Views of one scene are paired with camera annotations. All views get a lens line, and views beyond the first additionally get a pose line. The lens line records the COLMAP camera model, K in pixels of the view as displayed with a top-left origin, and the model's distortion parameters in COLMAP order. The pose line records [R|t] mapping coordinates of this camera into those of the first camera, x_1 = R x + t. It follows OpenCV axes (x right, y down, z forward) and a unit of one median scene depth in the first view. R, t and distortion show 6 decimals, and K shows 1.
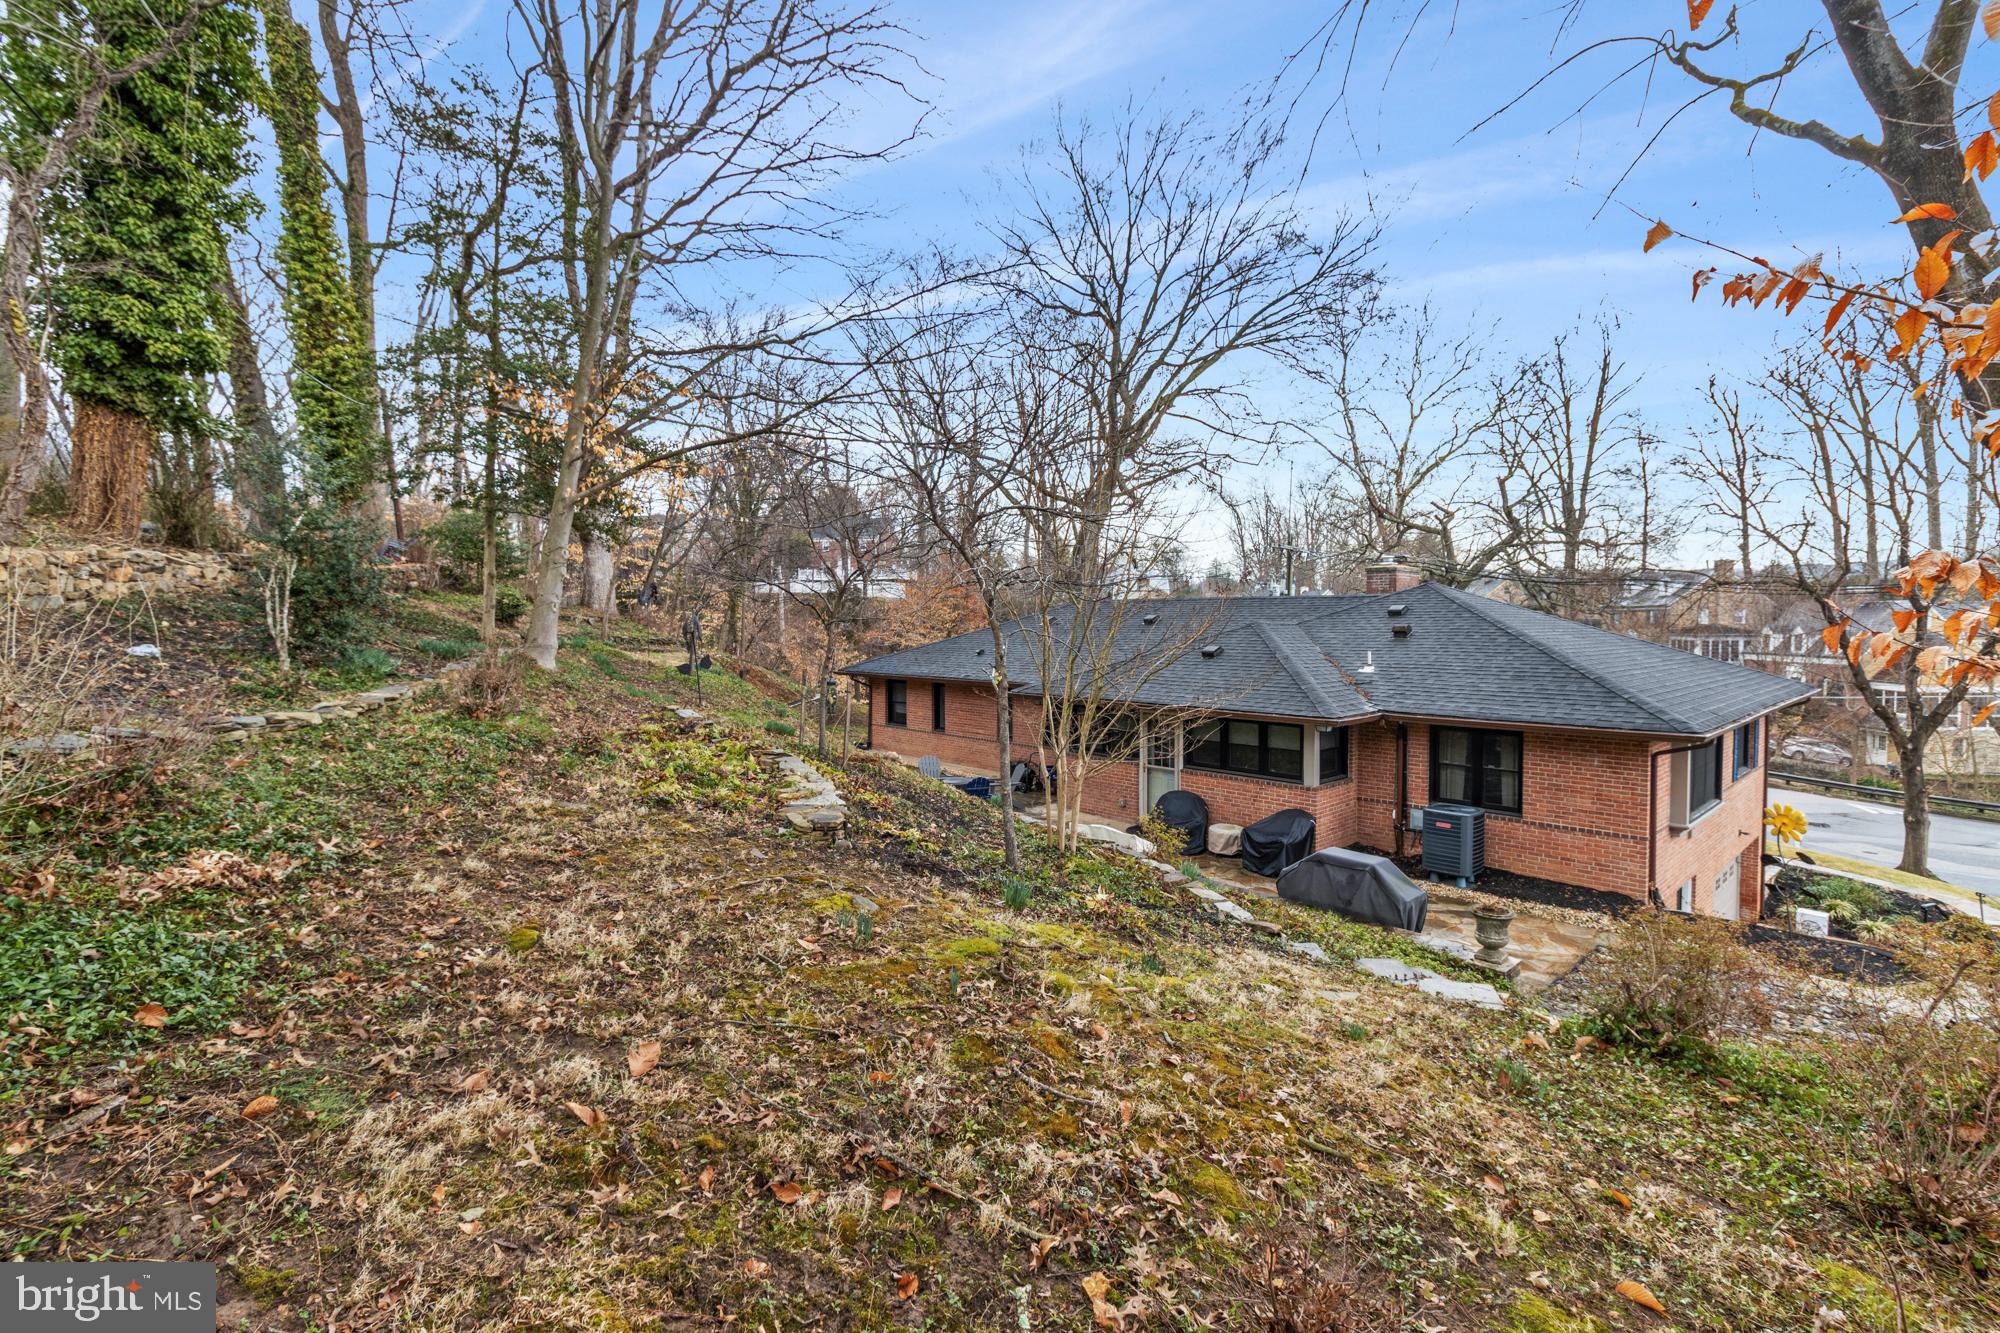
lens RADIAL K [[931.6, 0, 992.1], [0, 931.6, 667.8], [0, 0, 1]] dist [0.000563, 0.000390]
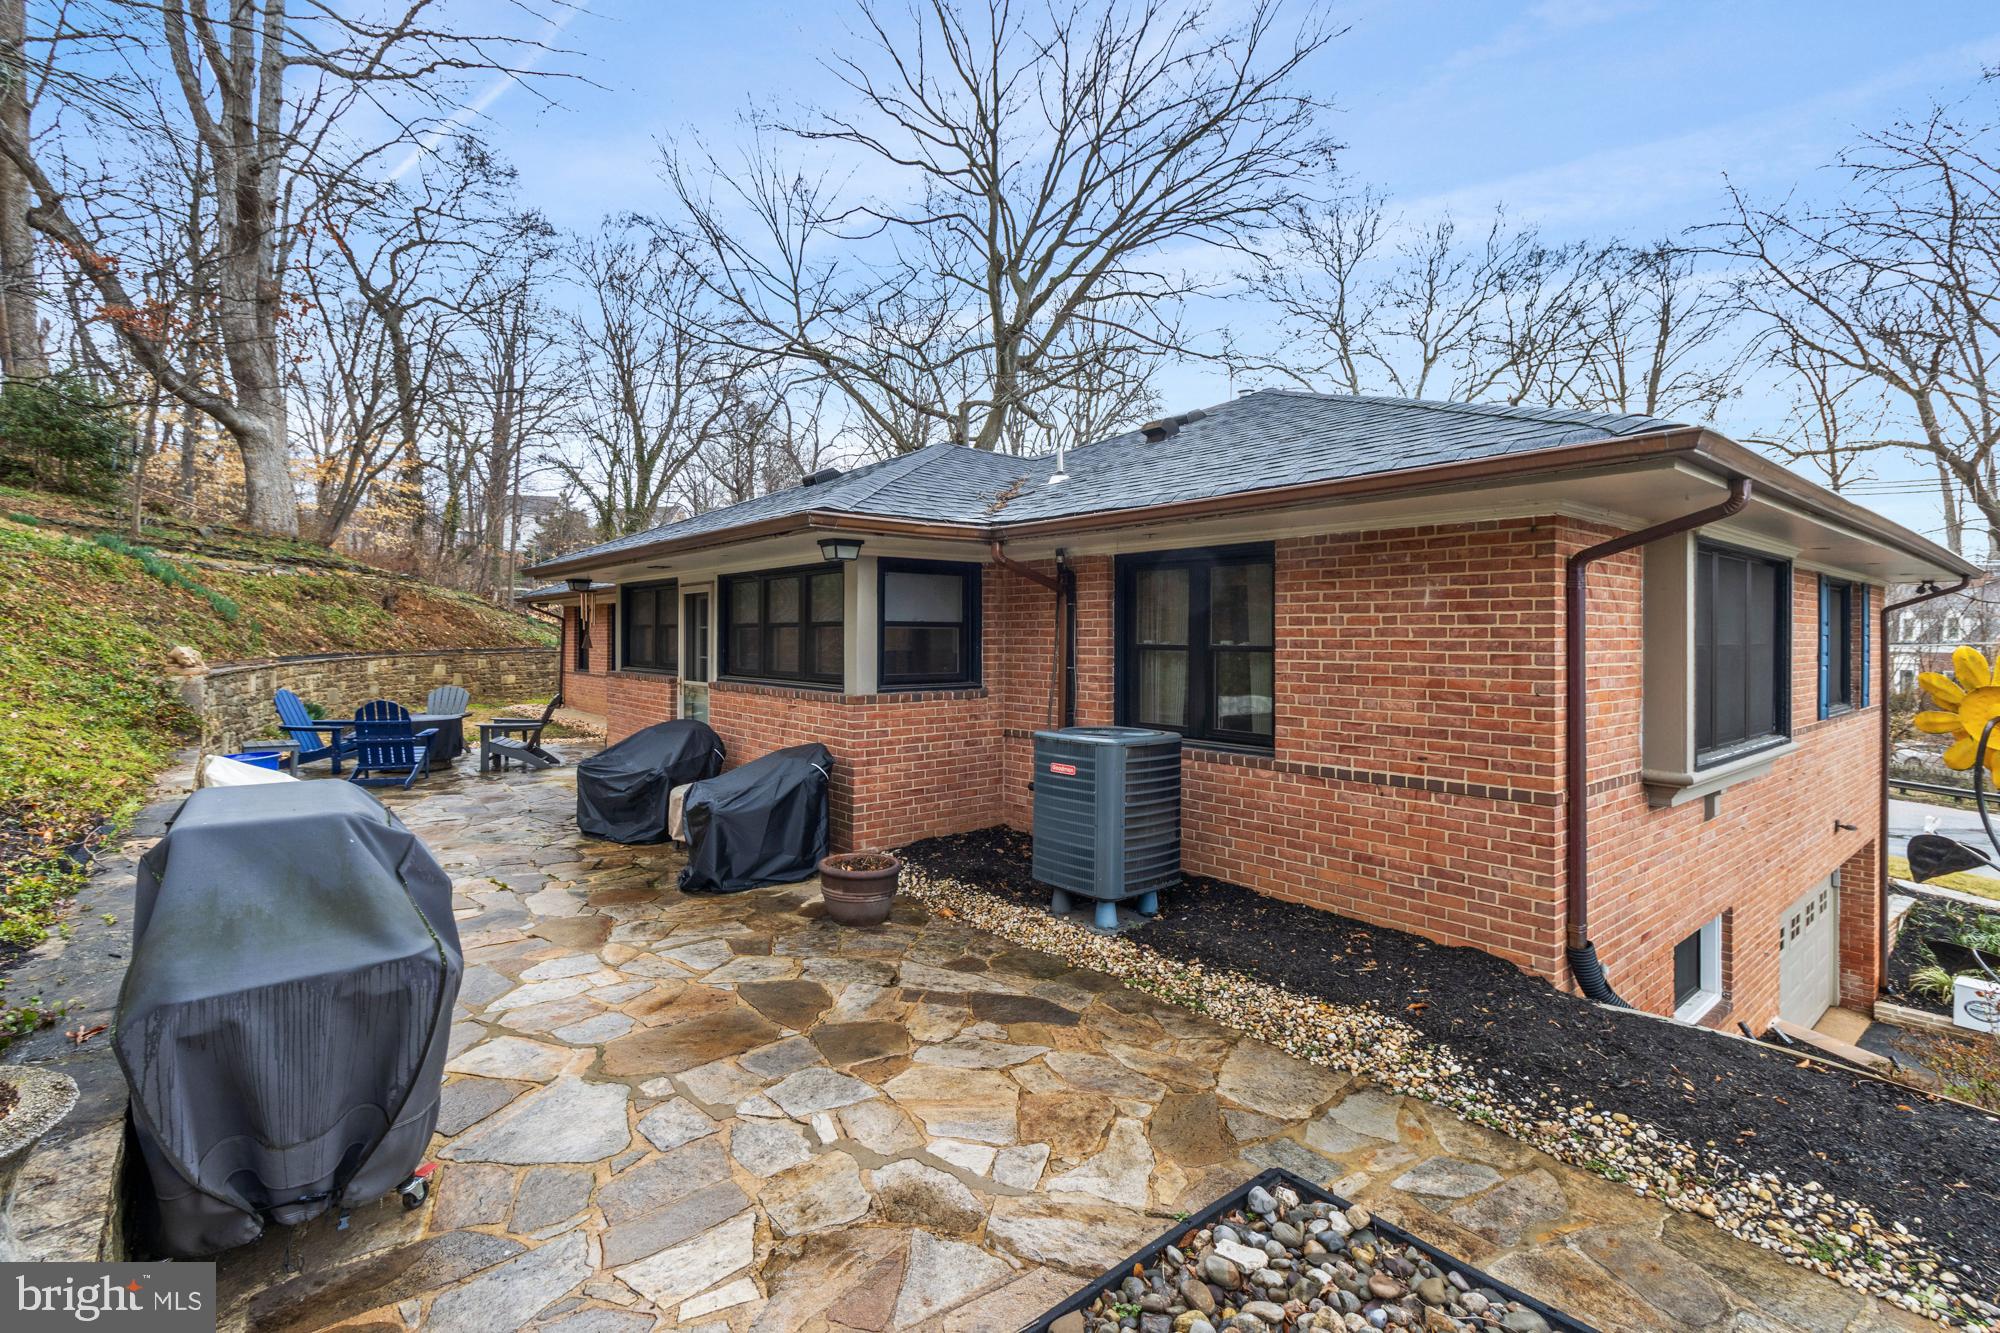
lens RADIAL K [[931.6, 0, 1008.3], [0, 931.6, 650.8], [0, 0, 1]] dist [0.000563, 0.000390]
pose [[0.998733, 0.006713, -0.049877, 0.435066], [-0.008547, 0.999292, -0.036653, 0.120330], [0.049595, 0.037032, 0.998083, 0.540015]]
